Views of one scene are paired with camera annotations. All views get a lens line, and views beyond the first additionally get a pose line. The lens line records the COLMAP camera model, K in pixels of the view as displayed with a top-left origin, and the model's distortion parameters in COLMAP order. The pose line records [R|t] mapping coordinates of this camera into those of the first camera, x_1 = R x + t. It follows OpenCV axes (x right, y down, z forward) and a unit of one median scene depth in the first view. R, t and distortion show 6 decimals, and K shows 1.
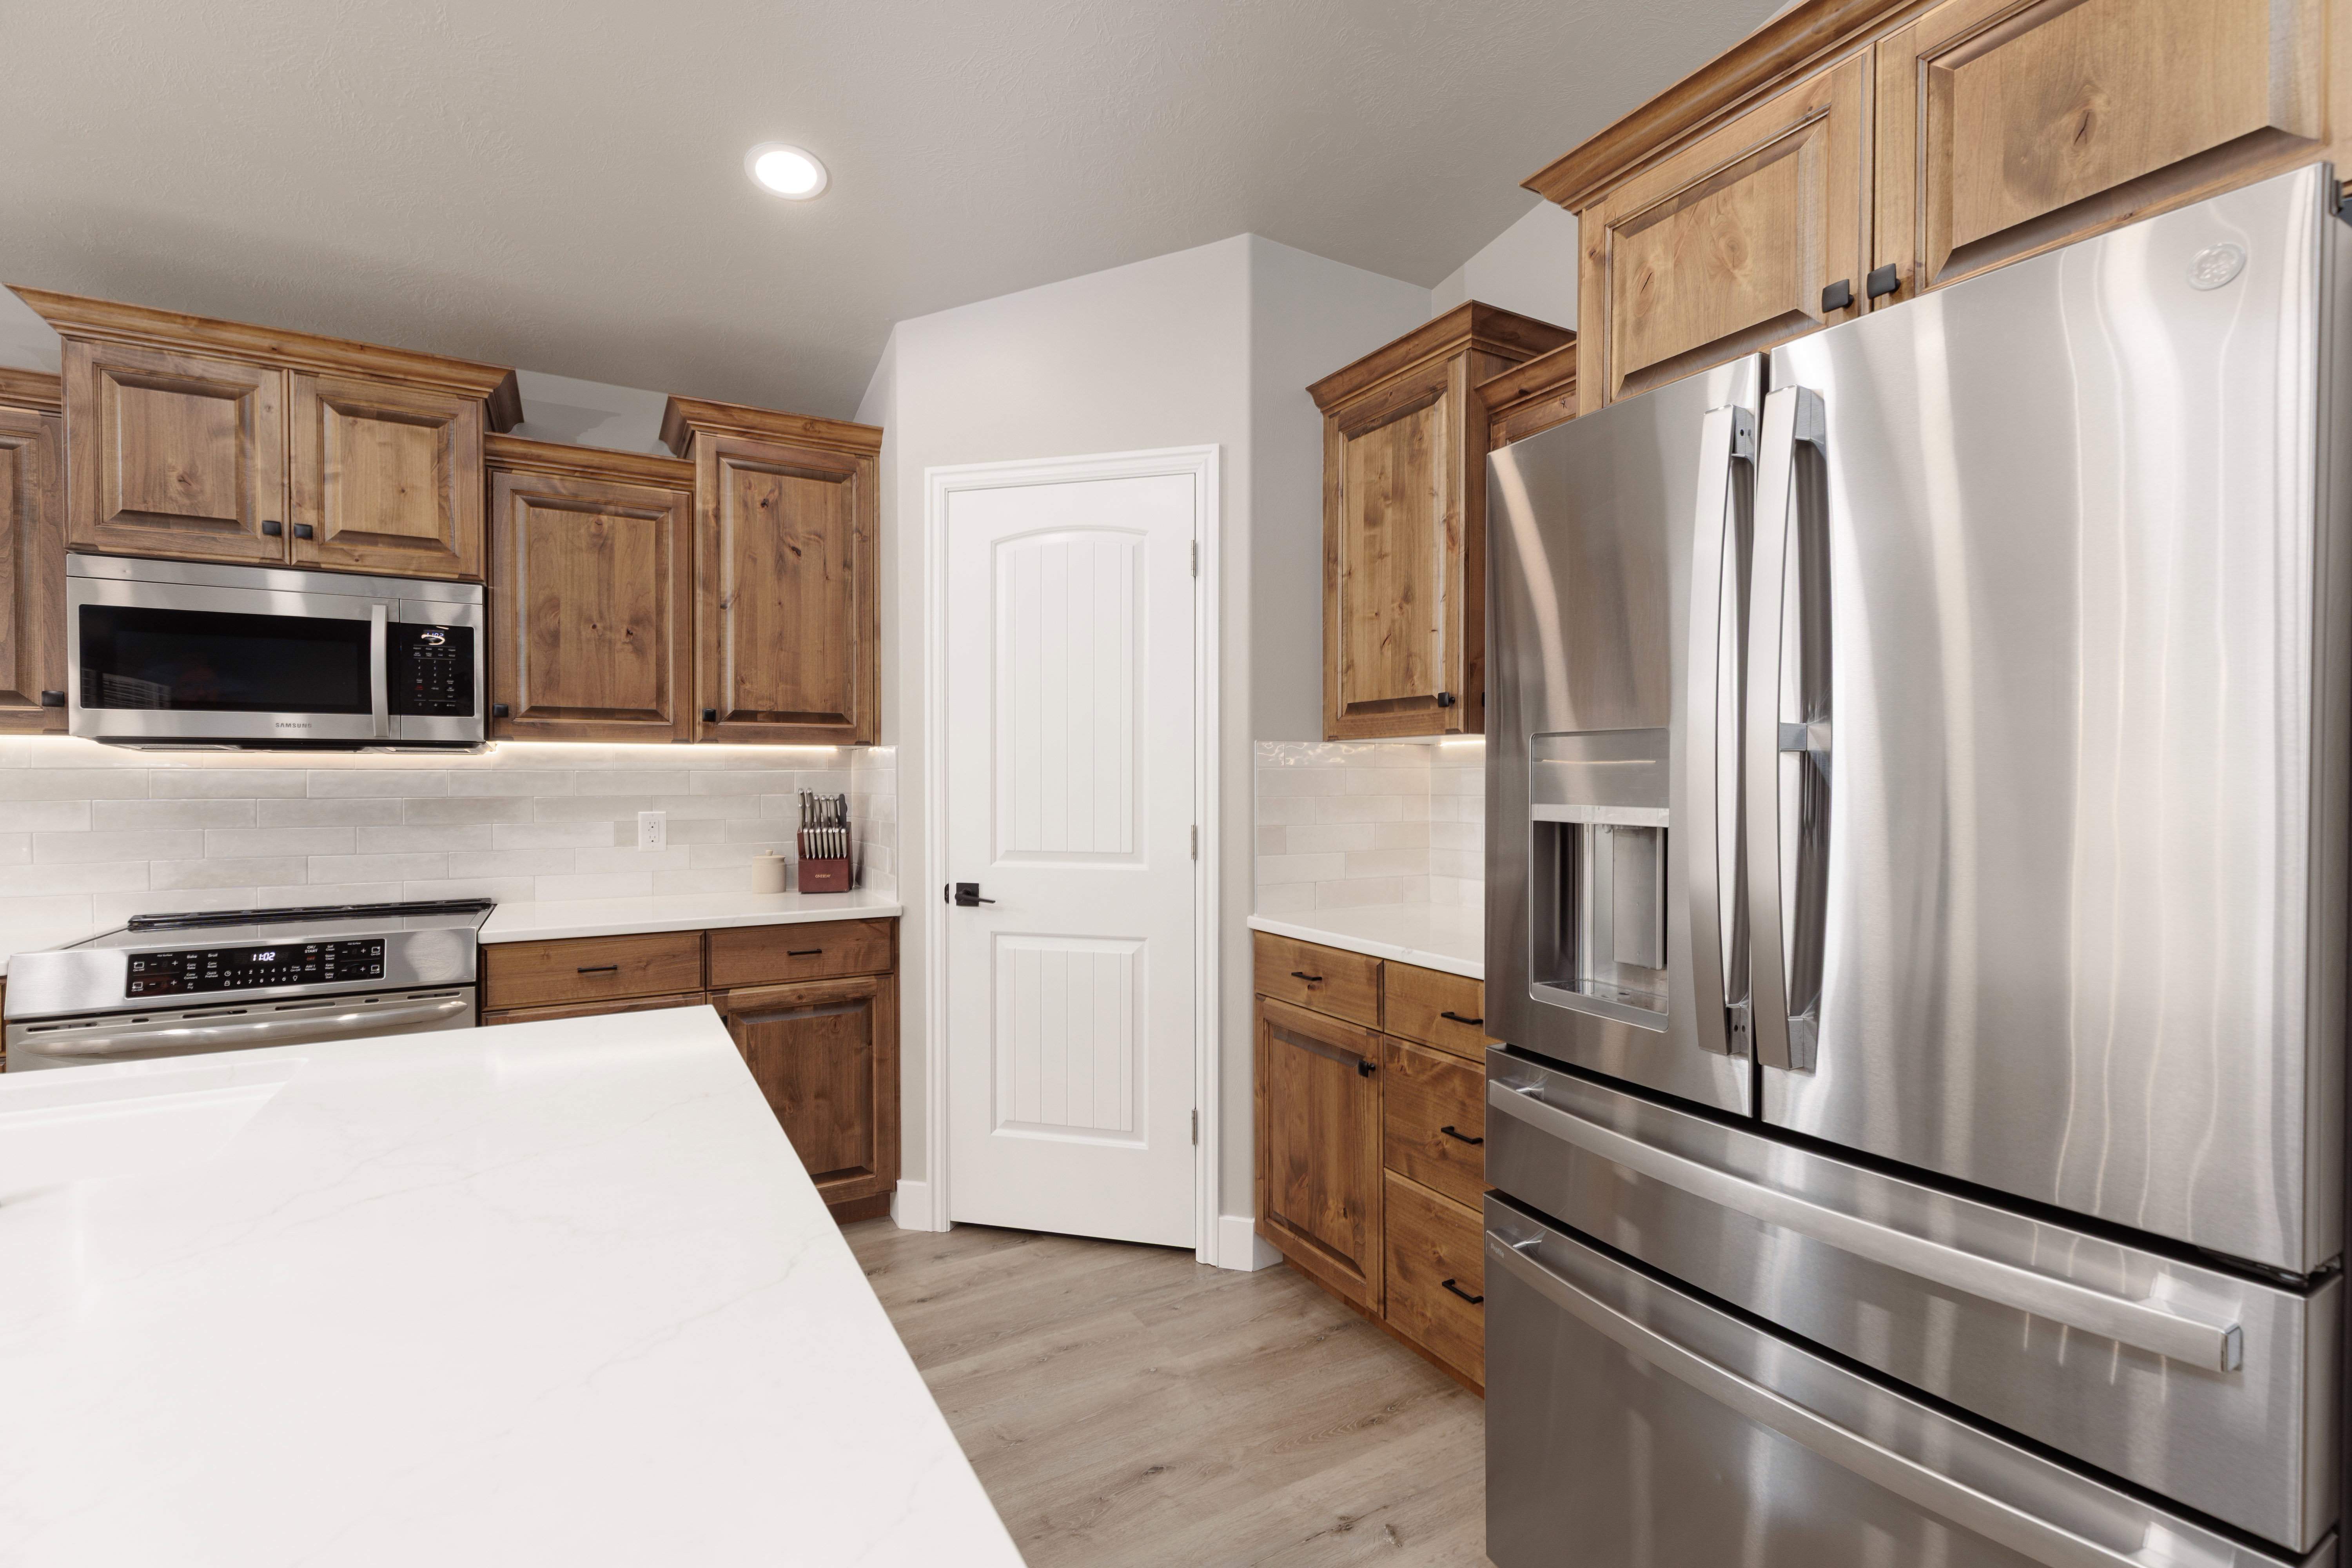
lens RADIAL K [[1063.7, 0, 1216.2], [0, 1063.7, 785.9], [0, 0, 1]] dist [0.009789, -0.002081]
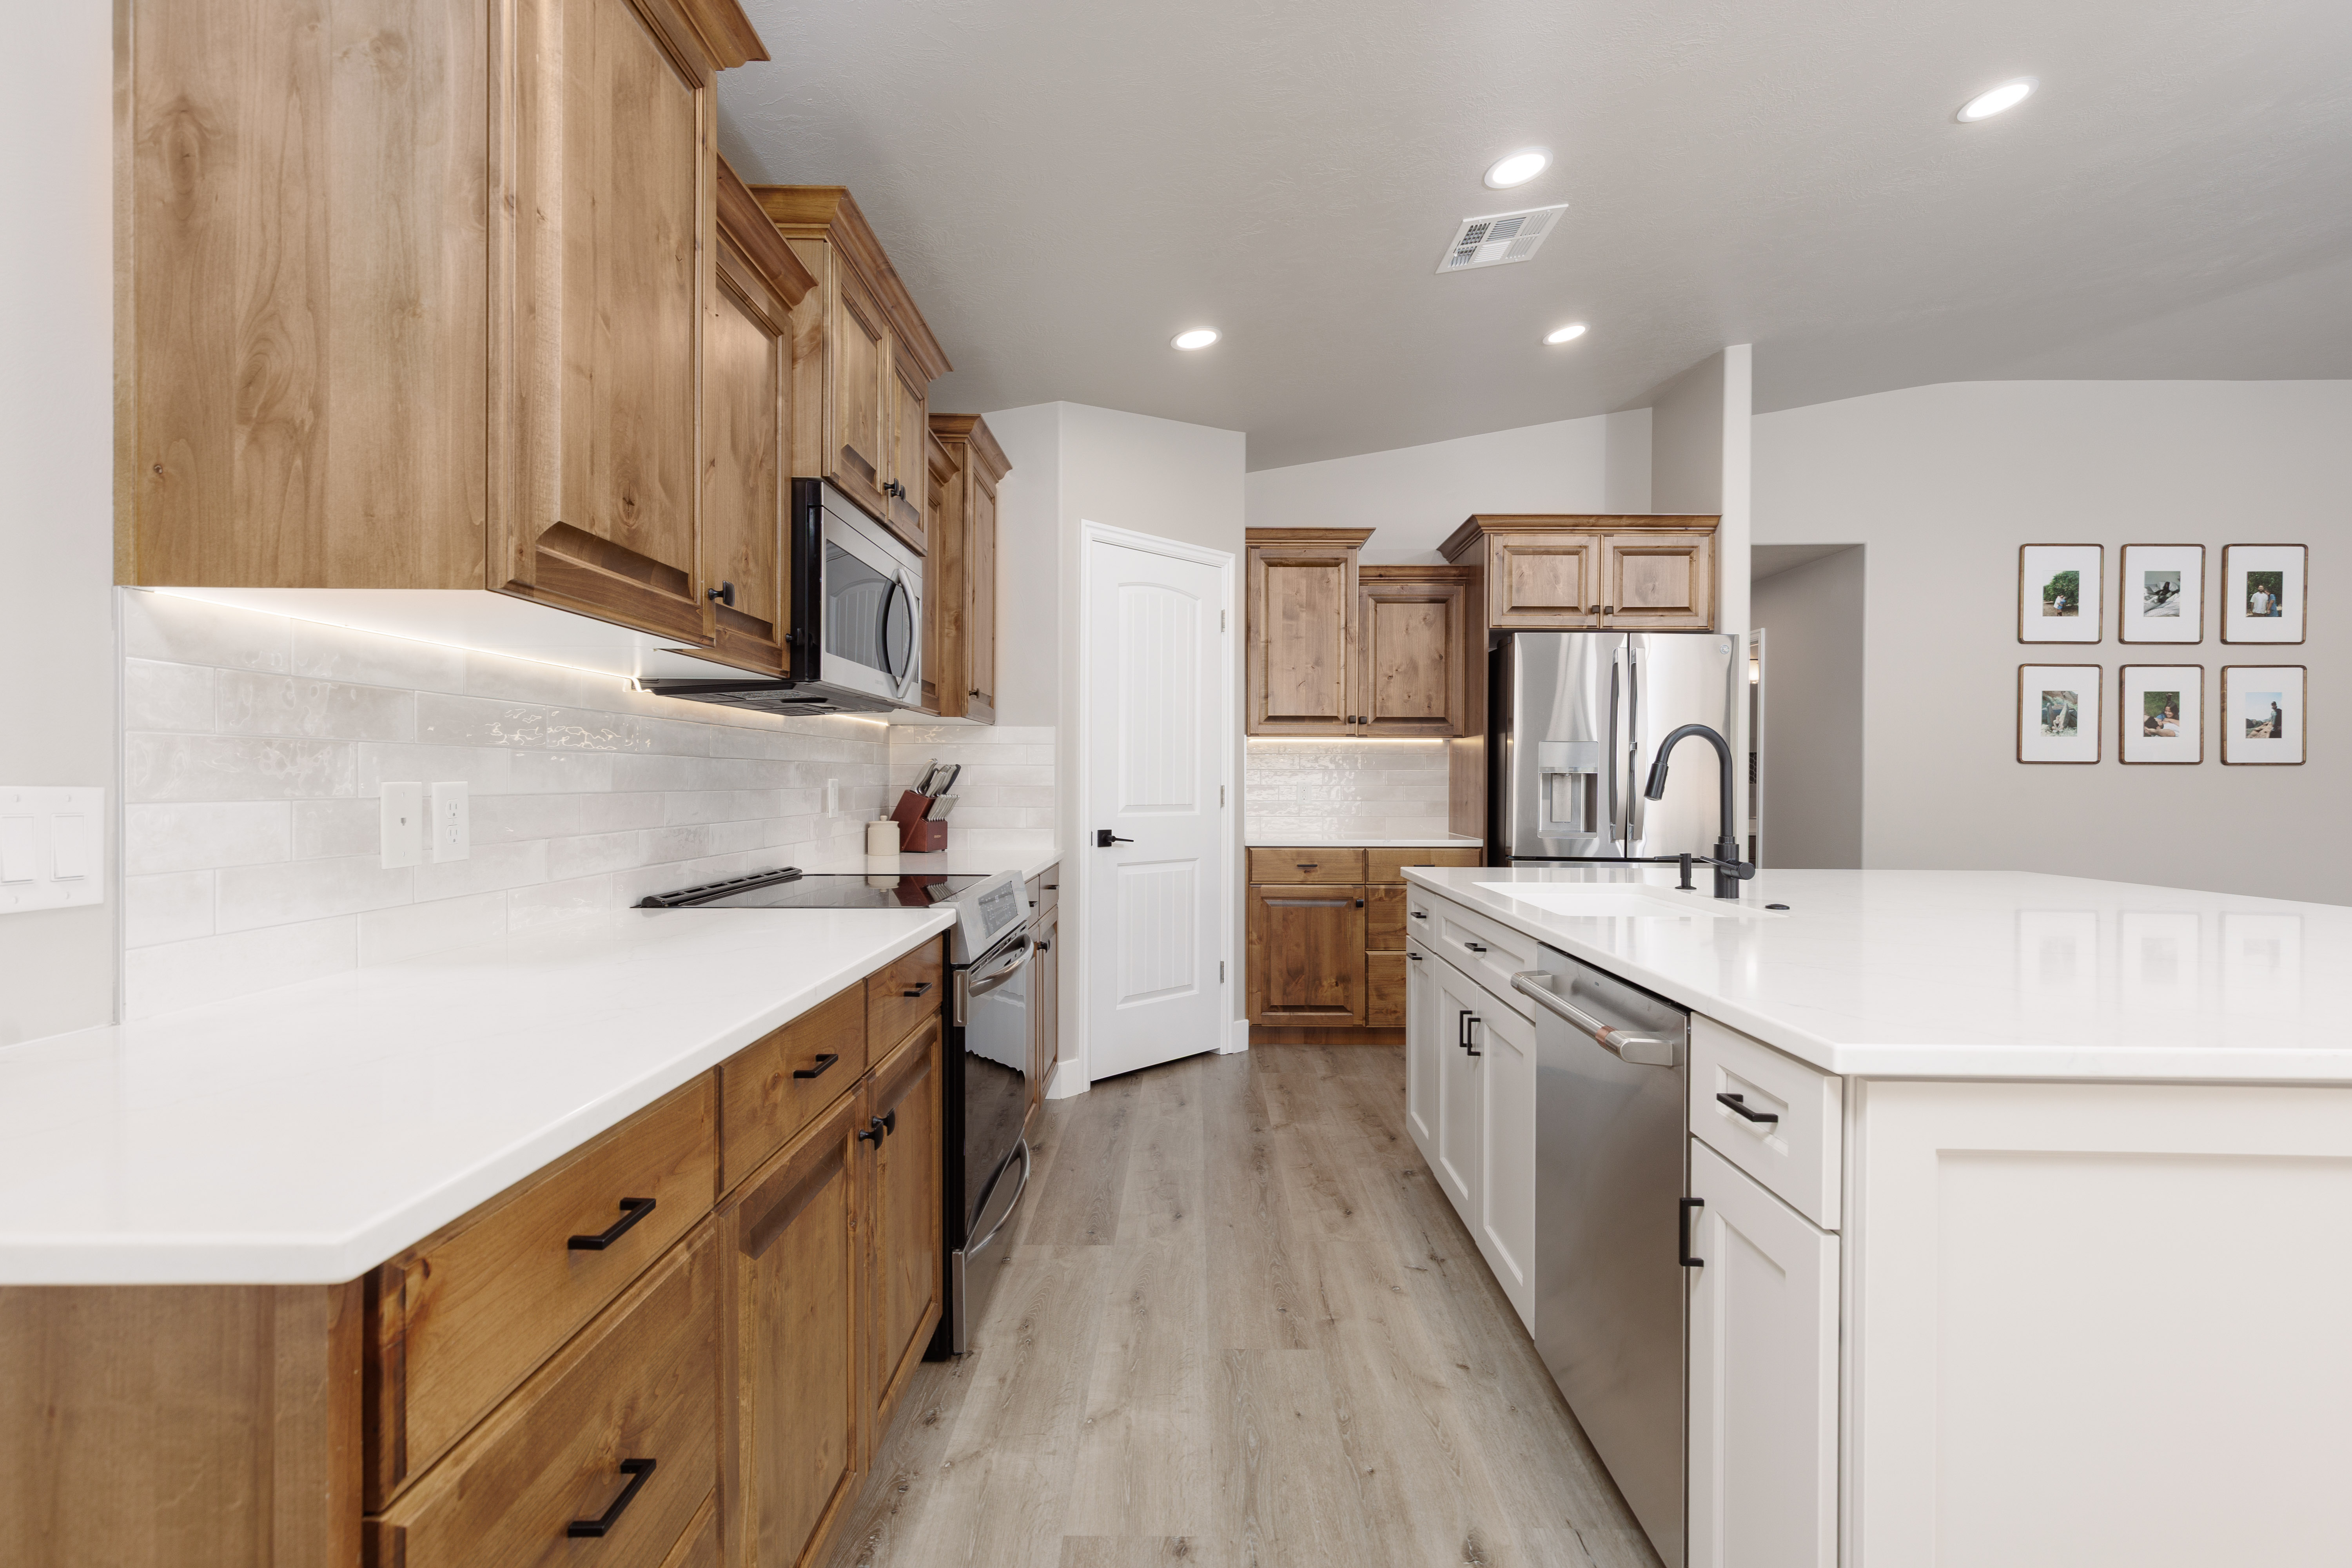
lens RADIAL K [[1063.7, 0, 1183.0], [0, 1063.7, 790.3], [0, 0, 1]] dist [0.009789, -0.002081]
pose [[0.499894, -0.004832, 0.866073, -1.541844], [0.001654, 0.999988, 0.004625, 0.038699], [-0.866085, -0.000879, 0.499896, 0.257586]]
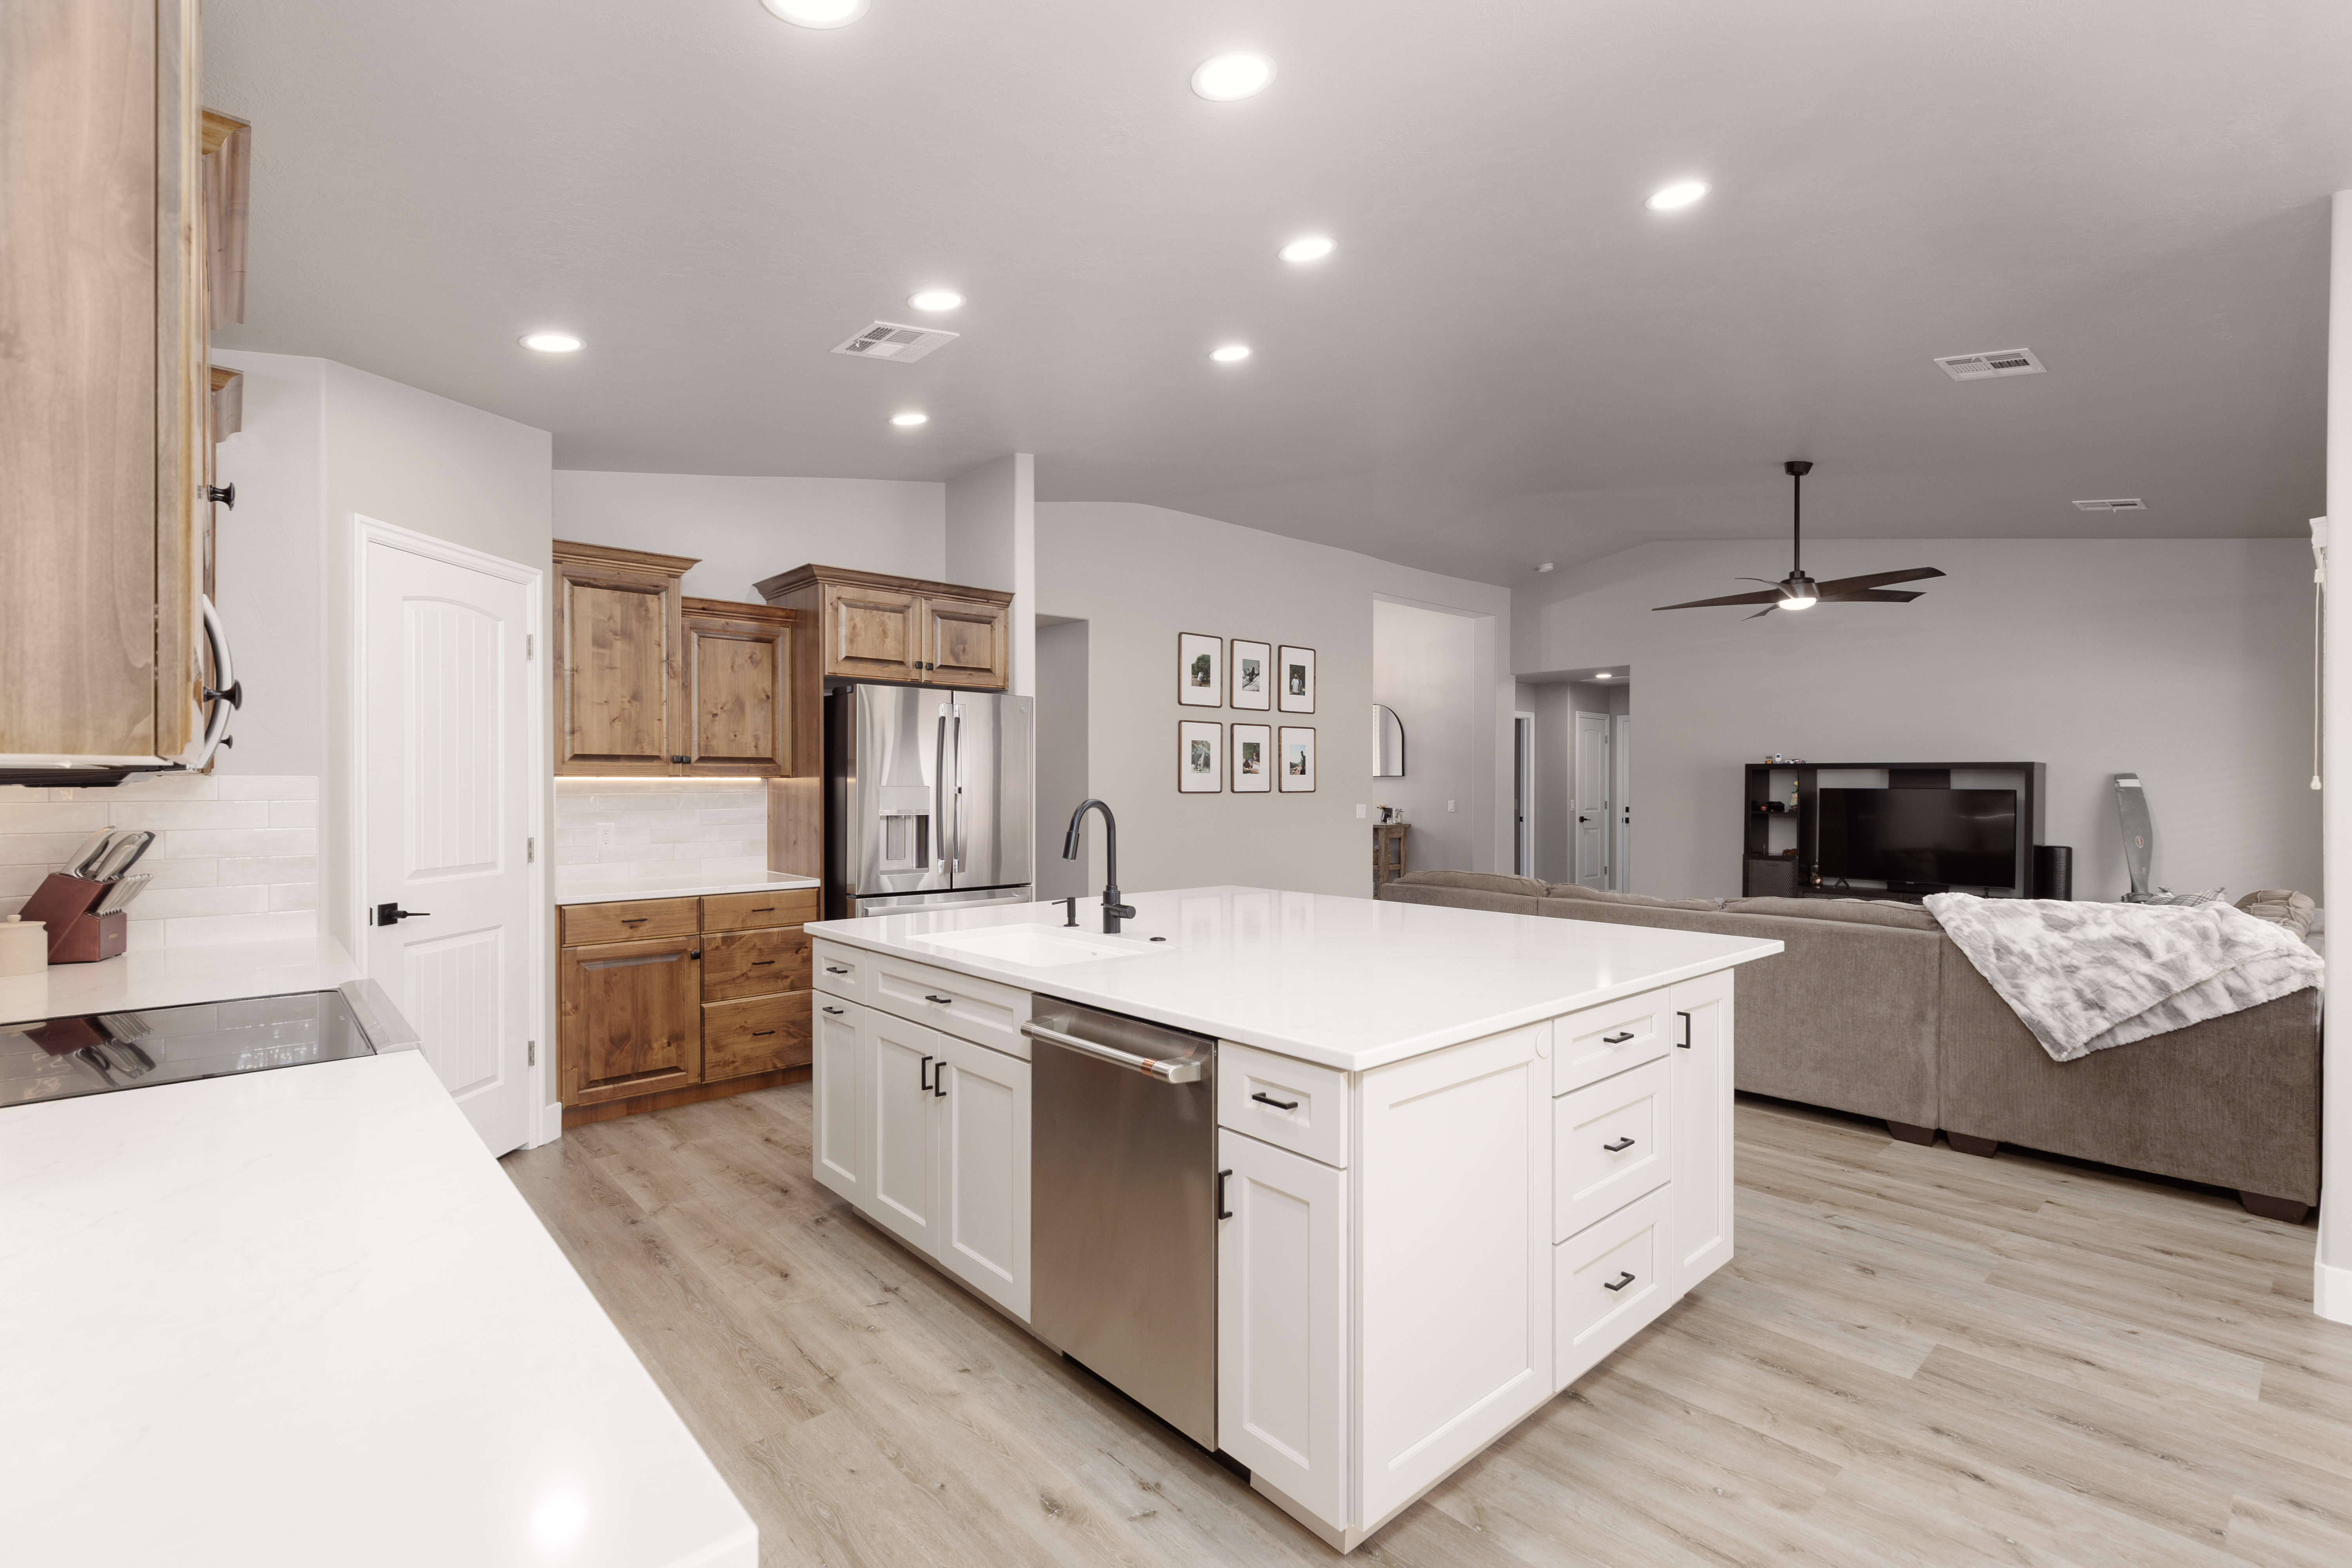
lens RADIAL K [[1063.7, 0, 1205.4], [0, 1063.7, 788.0], [0, 0, 1]] dist [0.009789, -0.002081]
pose [[-0.232070, -0.003165, 0.972694, -1.689893], [0.005797, 0.999972, 0.004637, -0.031461], [-0.972682, 0.006715, -0.232046, 0.490197]]
